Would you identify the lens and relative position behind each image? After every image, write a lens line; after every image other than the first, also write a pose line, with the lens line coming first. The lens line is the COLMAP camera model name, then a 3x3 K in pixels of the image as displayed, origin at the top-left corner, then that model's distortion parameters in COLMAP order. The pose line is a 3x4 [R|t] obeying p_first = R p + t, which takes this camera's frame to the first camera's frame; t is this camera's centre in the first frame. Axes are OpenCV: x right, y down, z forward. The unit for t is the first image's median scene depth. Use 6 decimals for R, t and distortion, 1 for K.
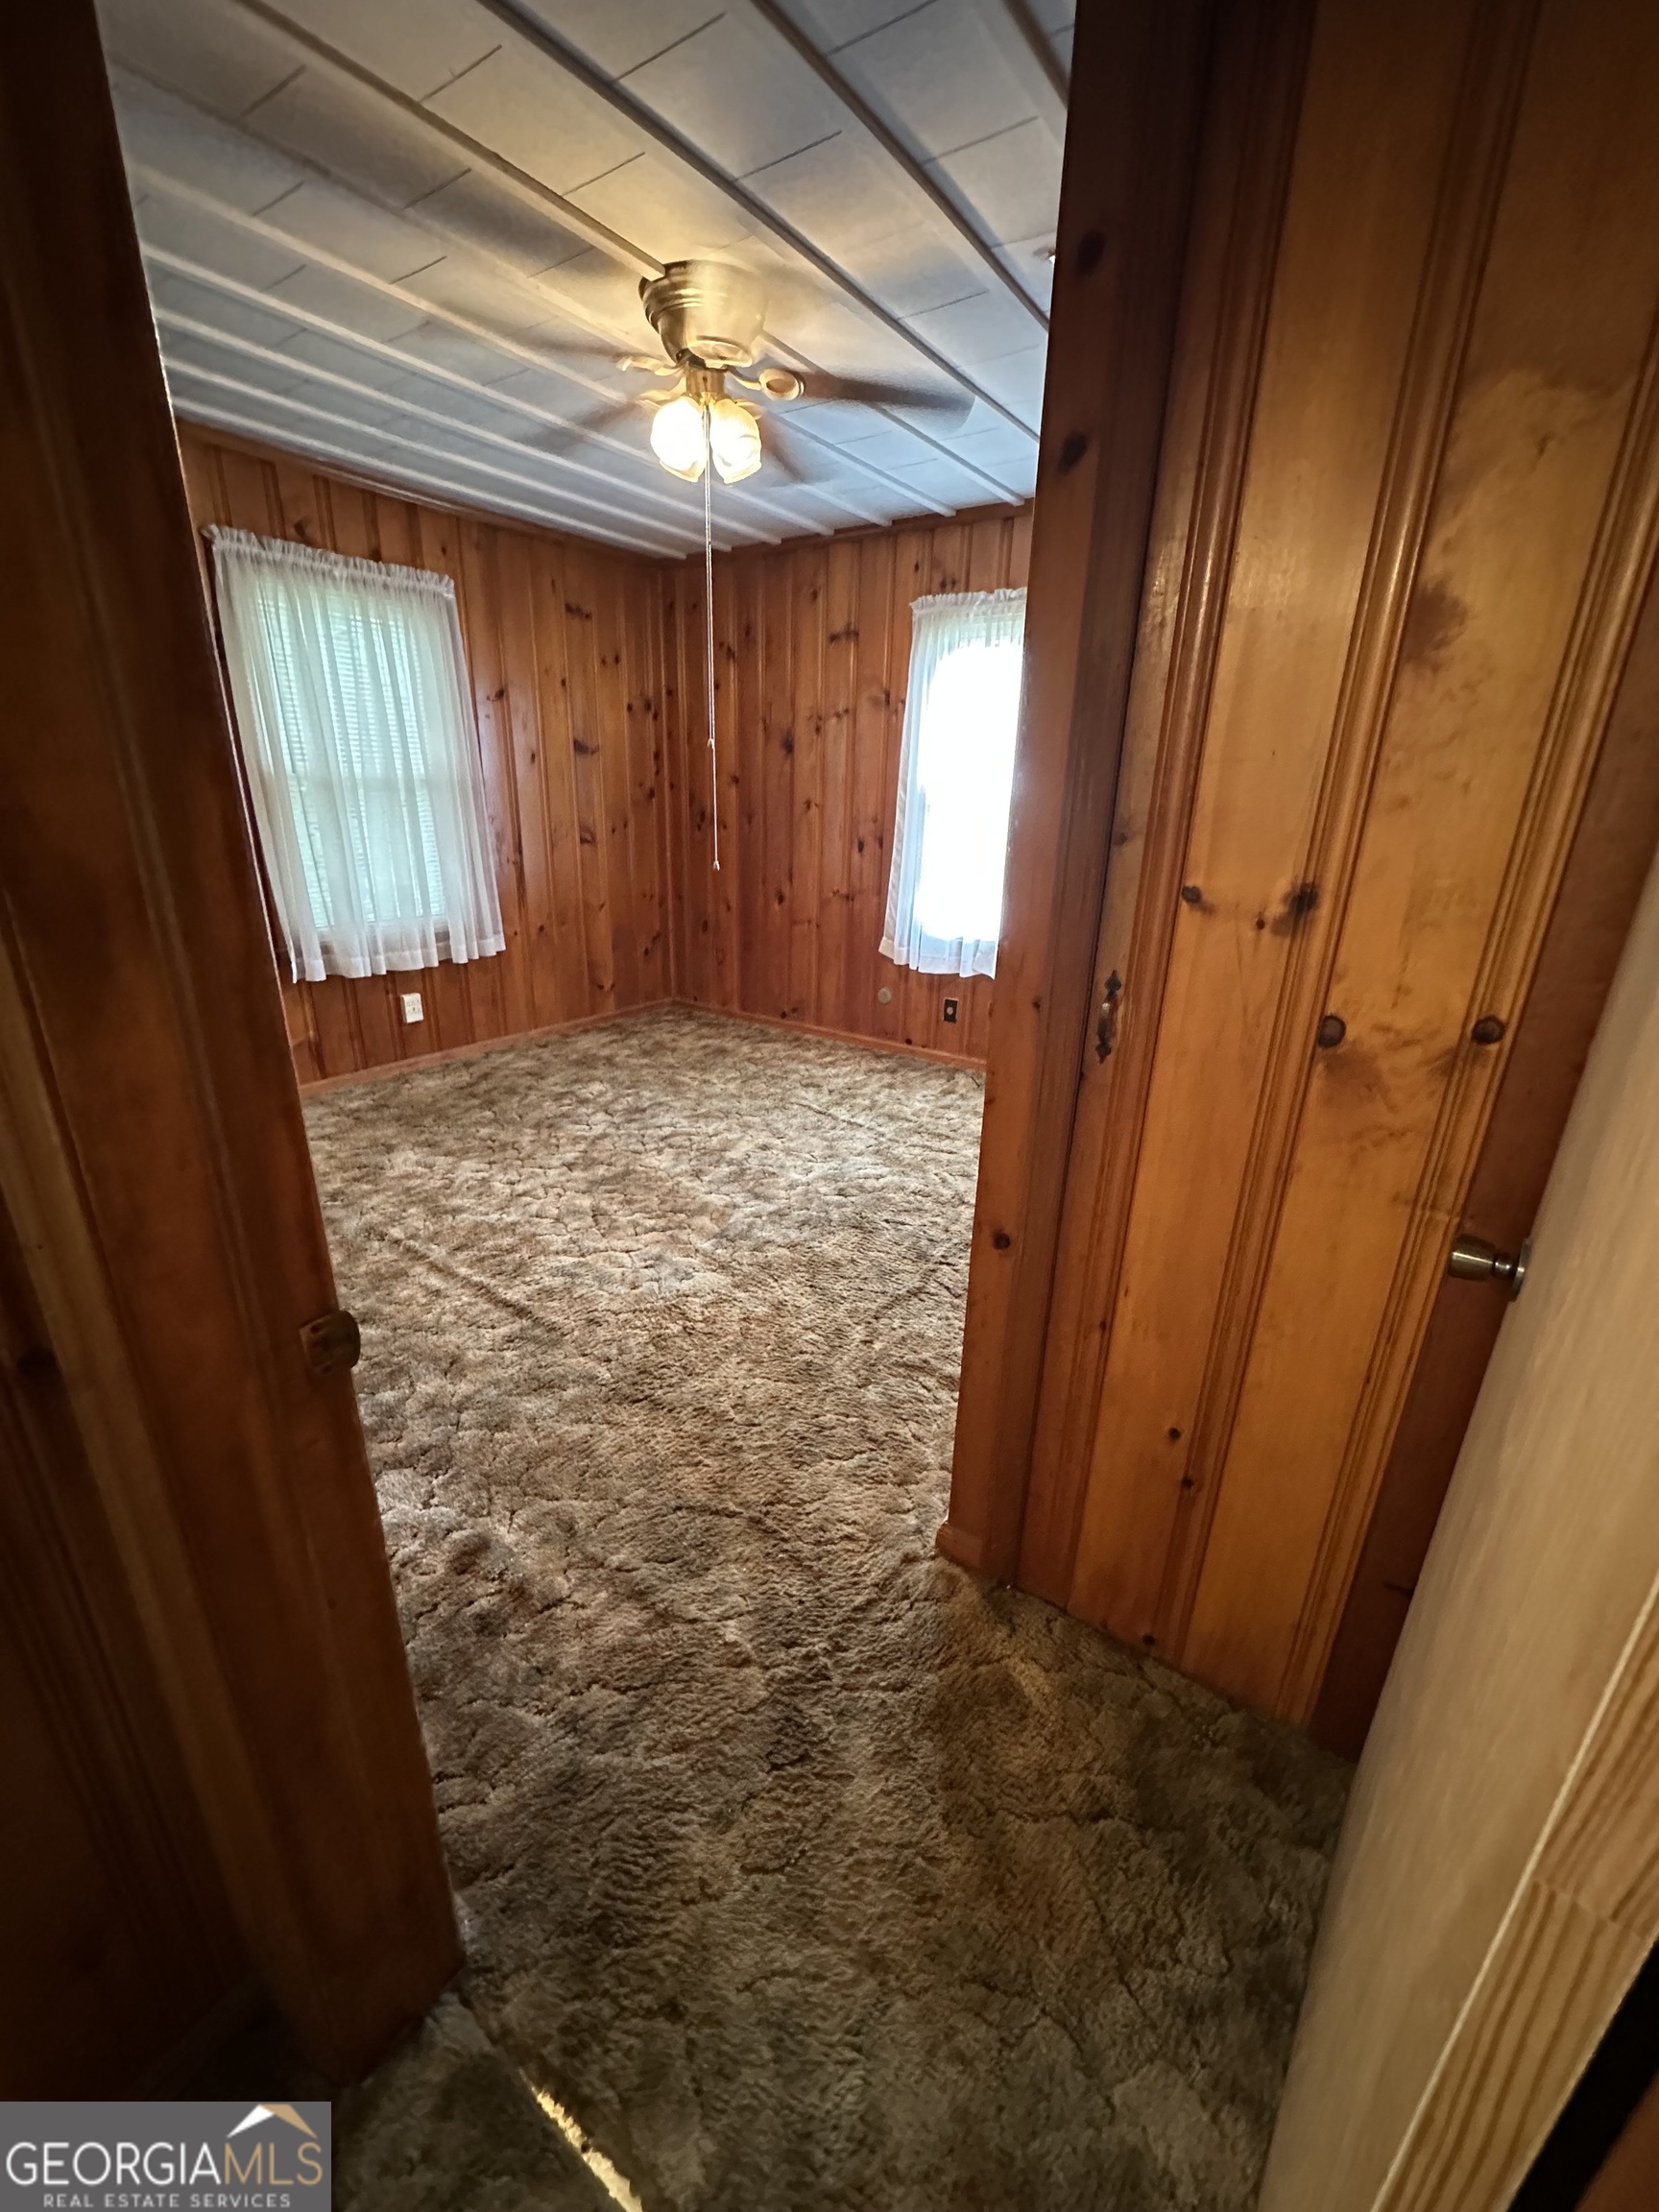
lens RADIAL K [[884.6, 0, 826.1], [0, 884.6, 1102.9], [0, 0, 1]] dist [-0.006606, 0.000818]
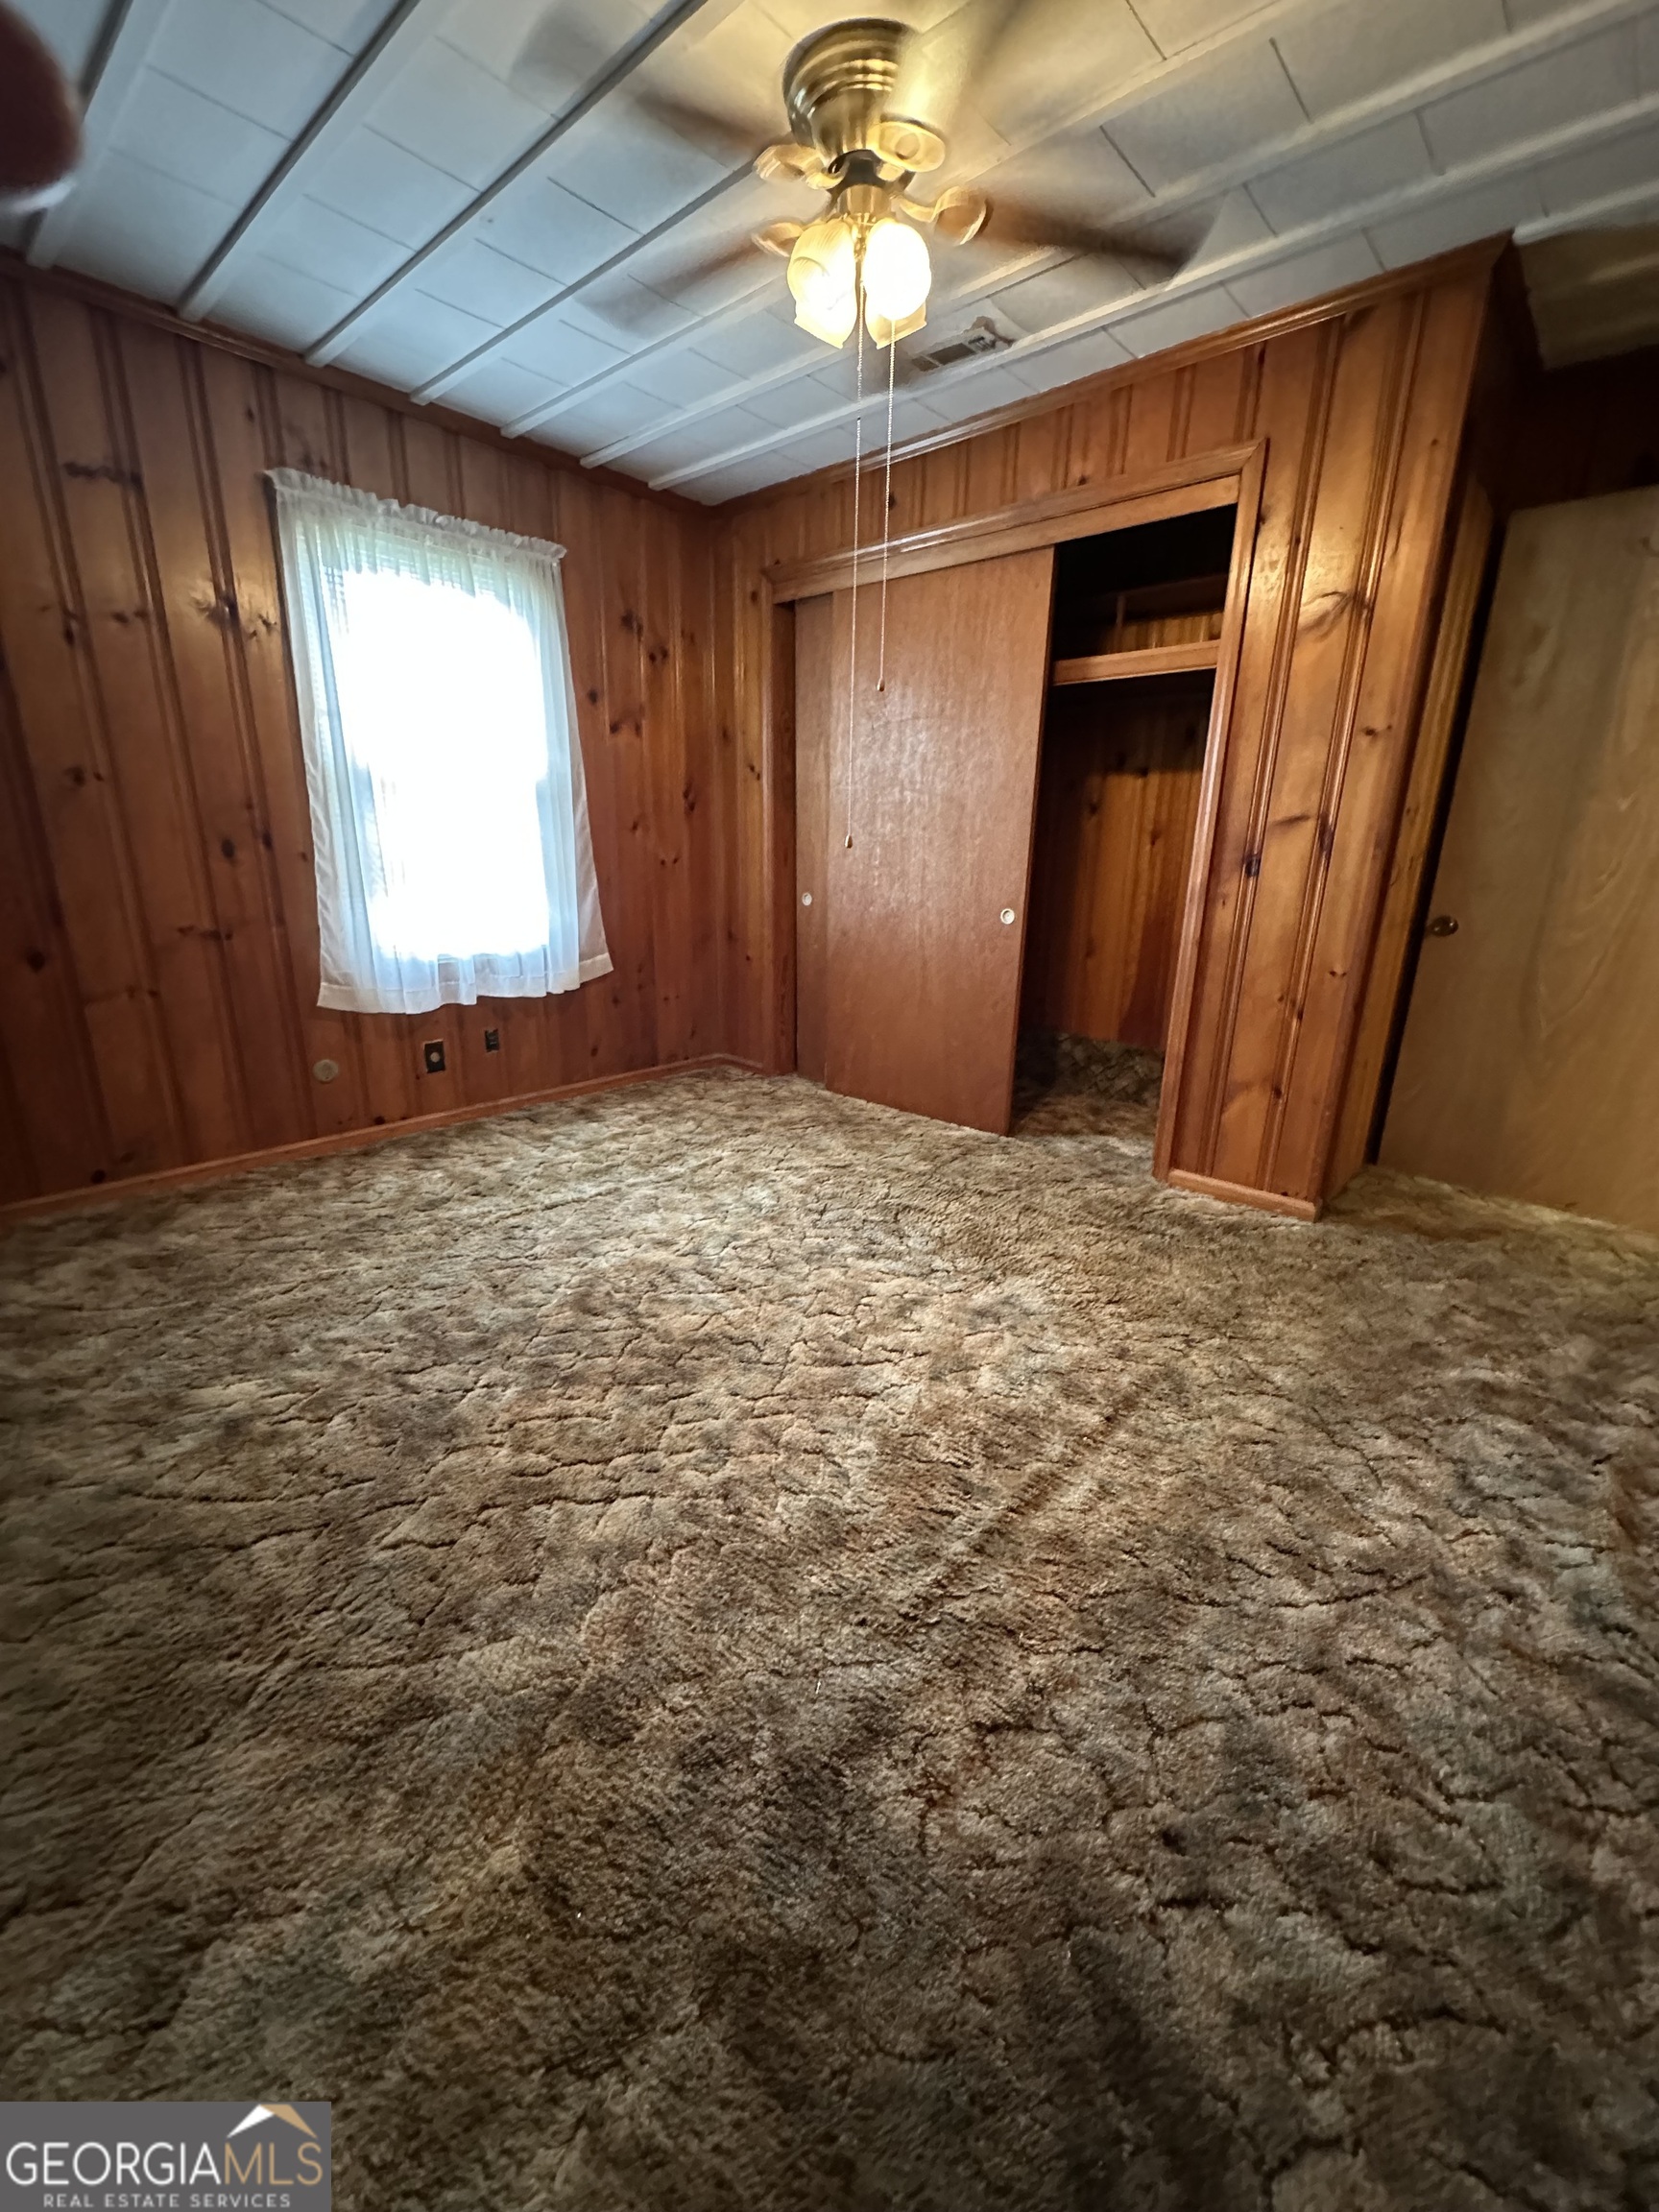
lens RADIAL K [[884.6, 0, 824.6], [0, 884.6, 1108.0], [0, 0, 1]] dist [-0.006606, 0.000818]
pose [[0.126829, -0.310897, 0.941943, -0.615680], [0.321502, 0.911233, 0.257472, -0.171916], [-0.938377, 0.270182, 0.215525, 0.602504]]
